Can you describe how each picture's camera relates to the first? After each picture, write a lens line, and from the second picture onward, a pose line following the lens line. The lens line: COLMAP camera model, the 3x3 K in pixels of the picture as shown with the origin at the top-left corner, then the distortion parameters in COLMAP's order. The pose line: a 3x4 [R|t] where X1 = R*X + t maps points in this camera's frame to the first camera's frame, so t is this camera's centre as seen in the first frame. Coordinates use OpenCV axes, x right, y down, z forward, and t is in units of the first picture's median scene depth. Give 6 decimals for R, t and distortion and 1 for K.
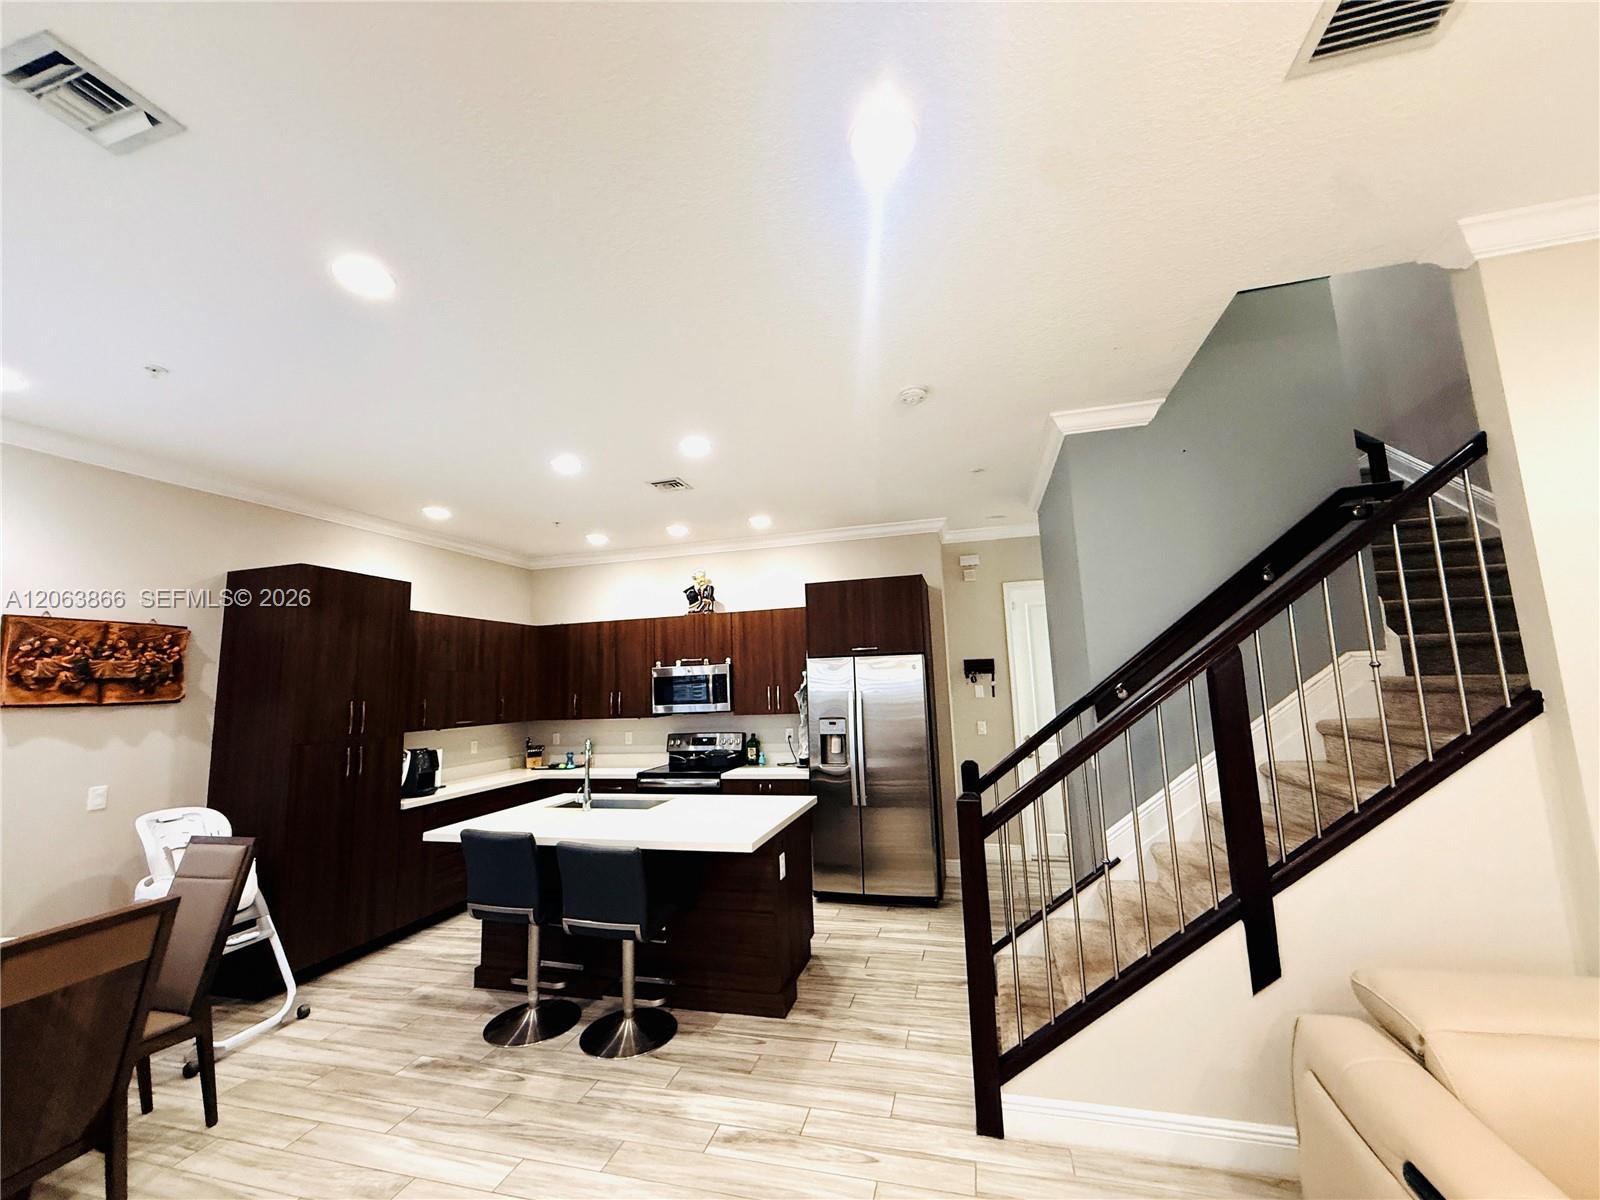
lens RADIAL K [[638.3, 0, 796.4], [0, 638.3, 596.0], [0, 0, 1]] dist [0.000279, -0.000070]
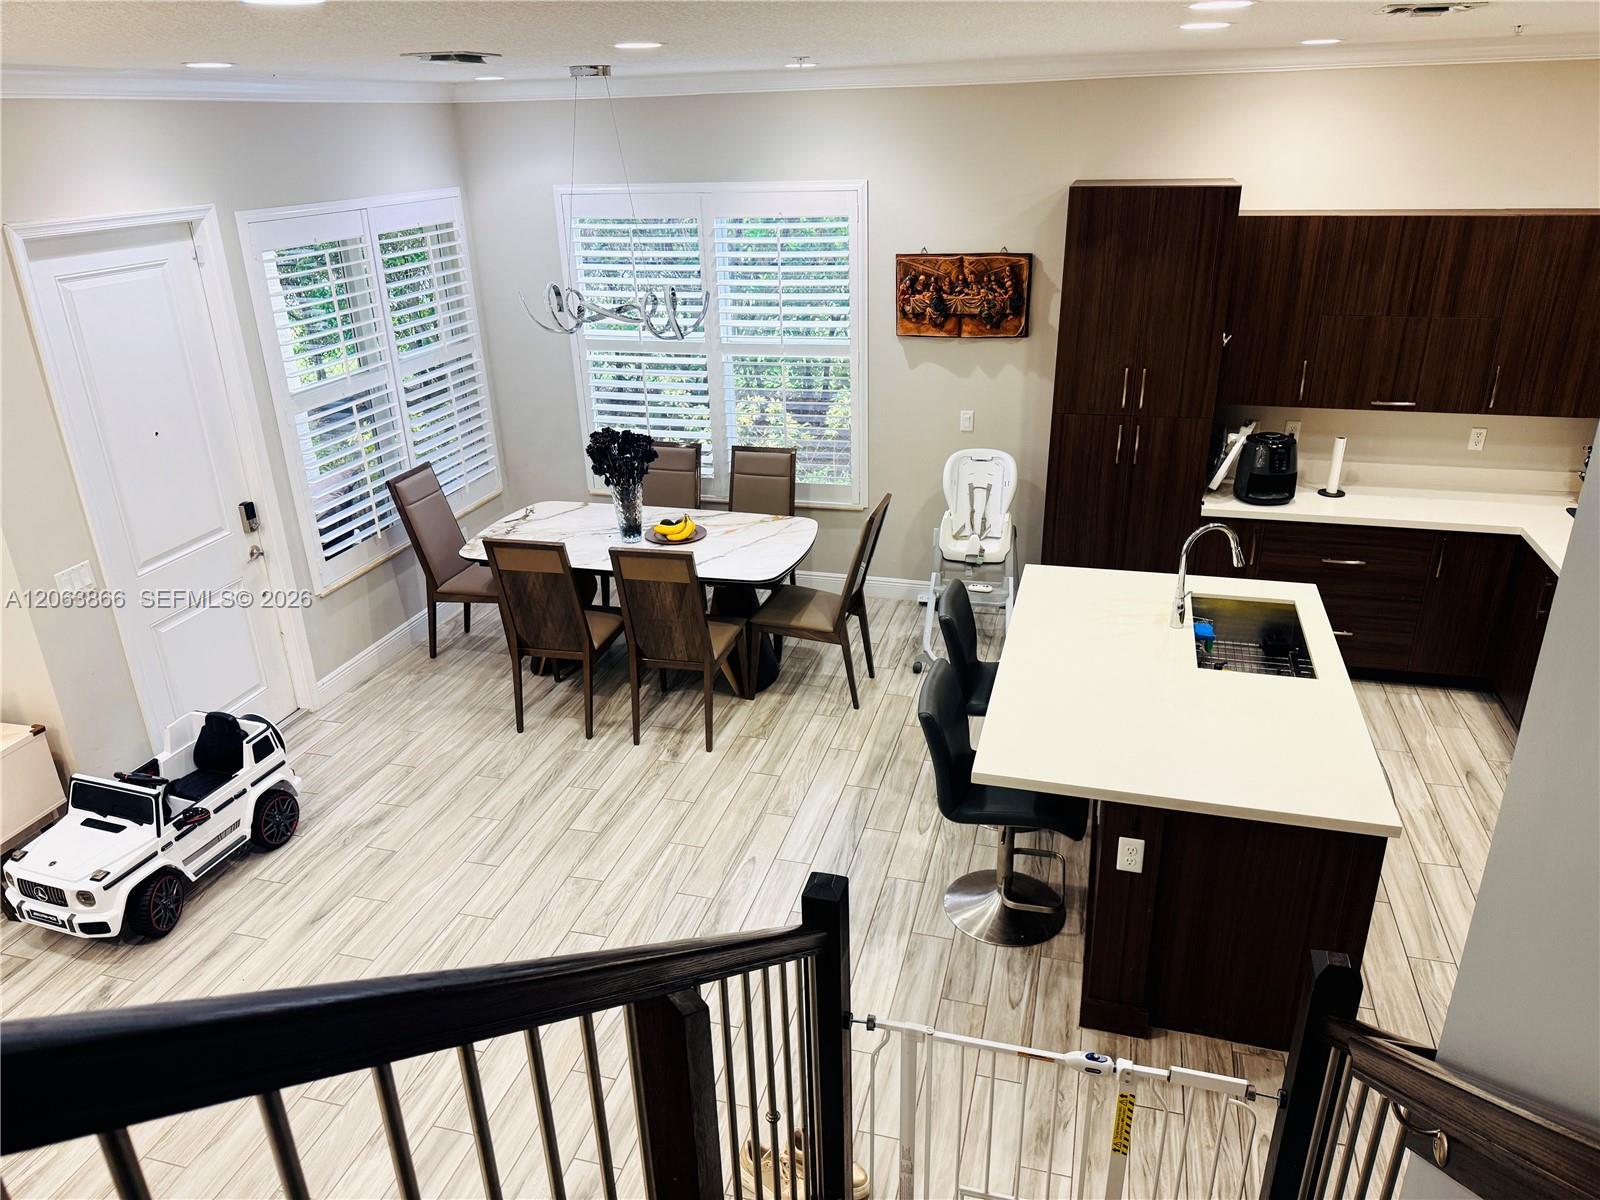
lens RADIAL K [[1112.2, 0, 794.2], [0, 1112.2, 601.6], [0, 0, 1]] dist [0.127927, -0.208430]
pose [[-0.001329, 0.424890, -0.905244, 0.717755], [0.166052, 0.892771, 0.418792, -0.239399], [0.986116, -0.149761, -0.071740, 0.702441]]
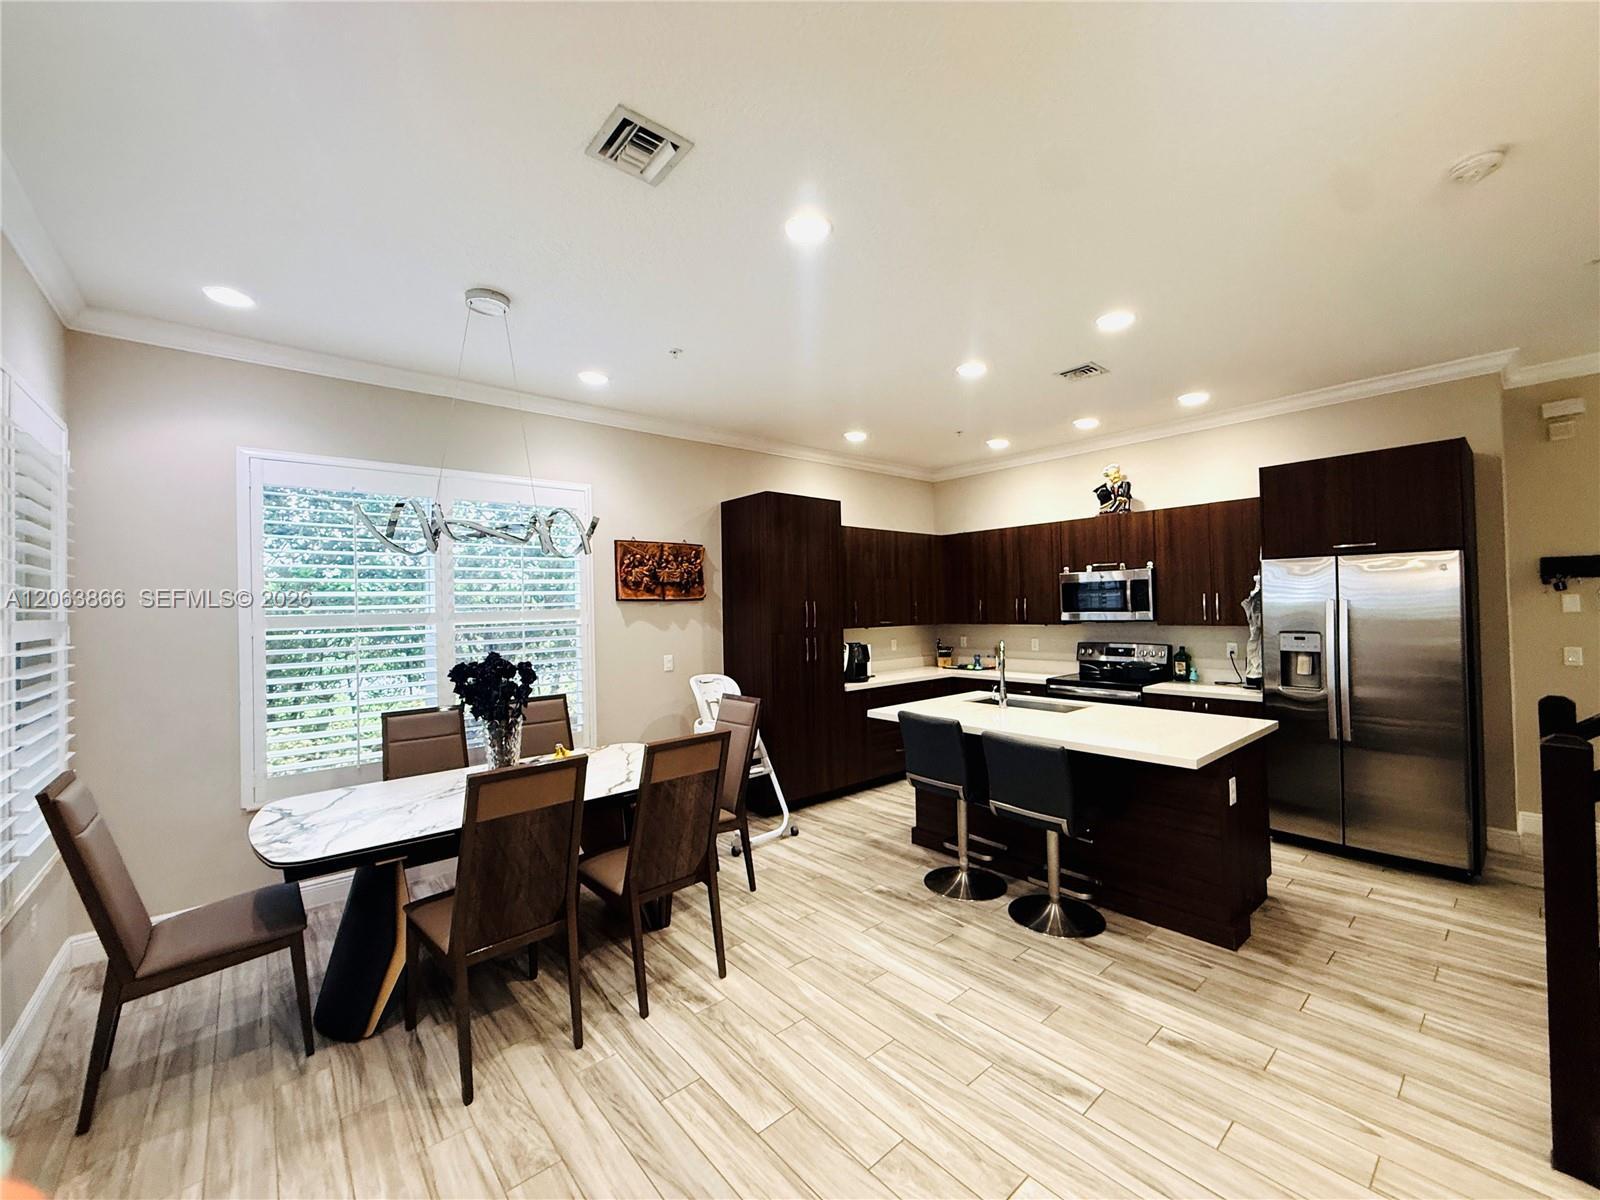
lens RADIAL K [[638.3, 0, 796.4], [0, 638.3, 596.0], [0, 0, 1]] dist [0.000279, -0.000070]
pose [[0.830284, 0.009808, -0.557254, -0.029456], [0.067608, 0.990689, 0.118169, 0.008578], [0.553225, -0.135789, 0.821890, -0.021082]]
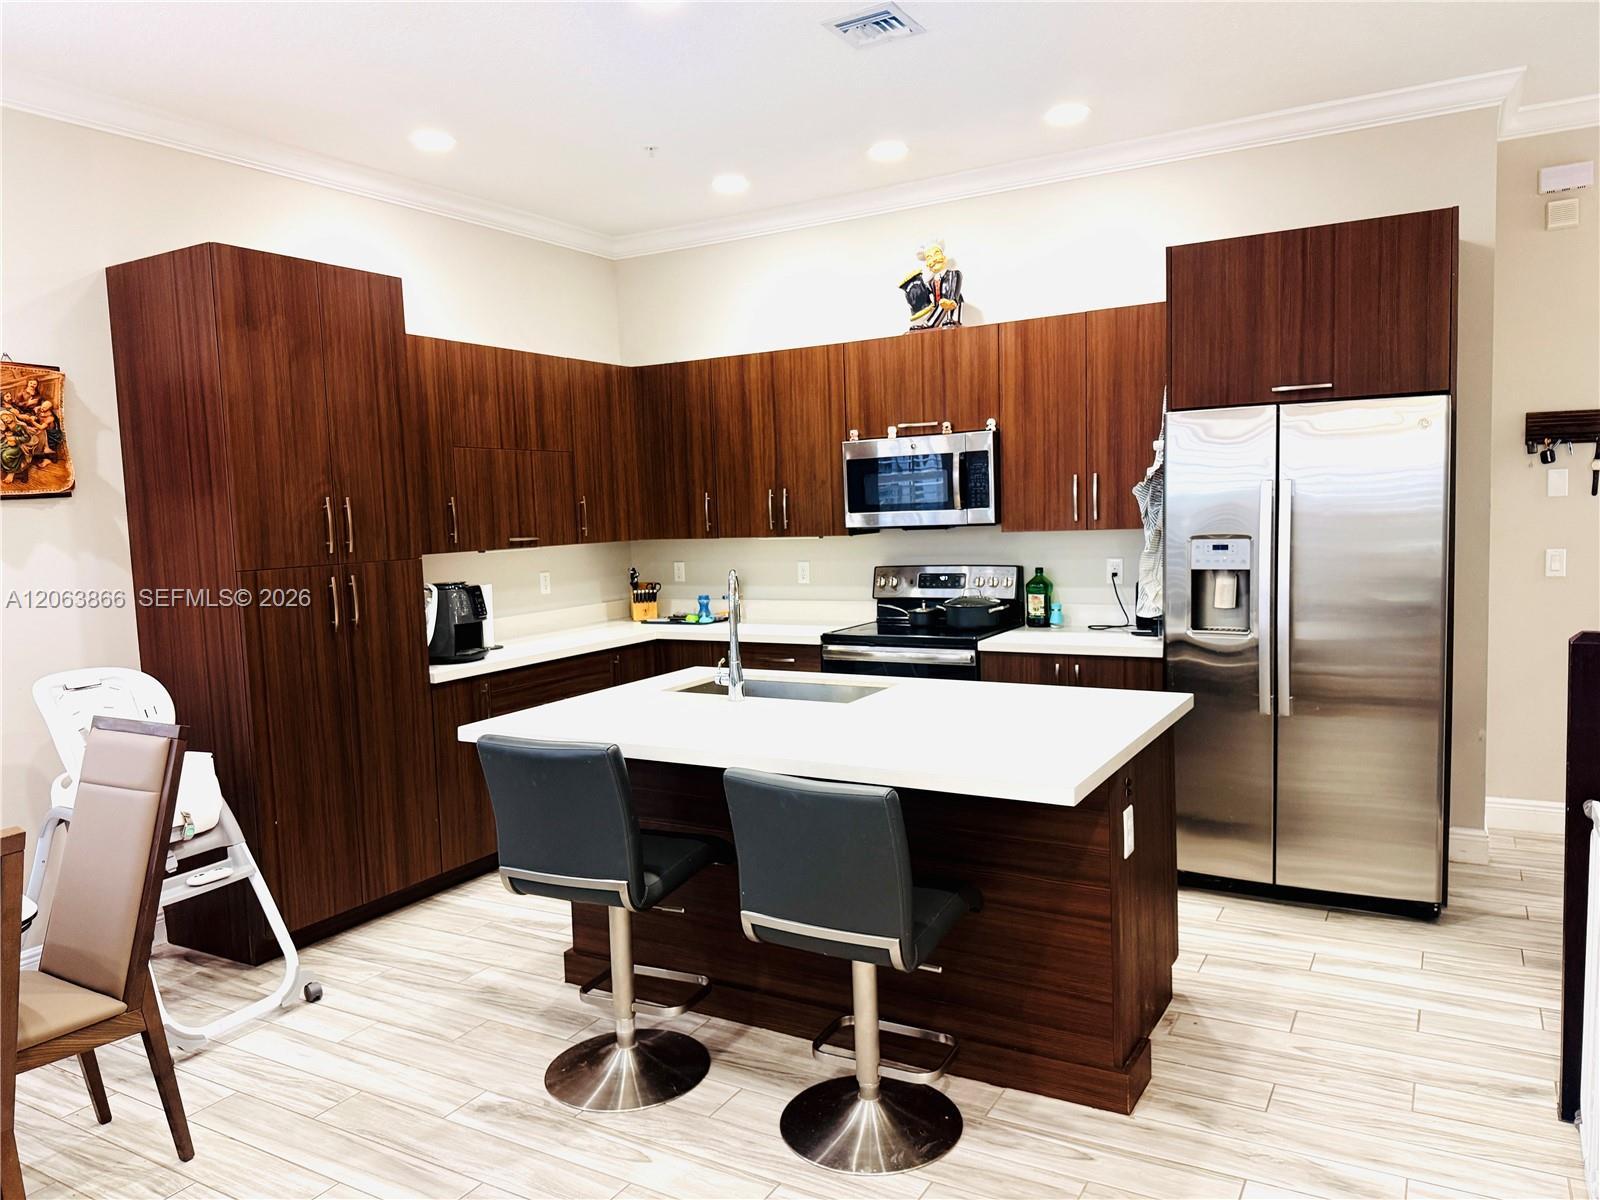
lens RADIAL K [[1112.2, 0, 794.2], [0, 1112.2, 601.6], [0, 0, 1]] dist [0.127927, -0.208430]
pose [[0.967728, 0.023181, -0.250928, -0.049432], [0.036640, 0.972235, 0.231121, 0.042503], [0.249318, -0.232856, 0.940010, 0.155733]]
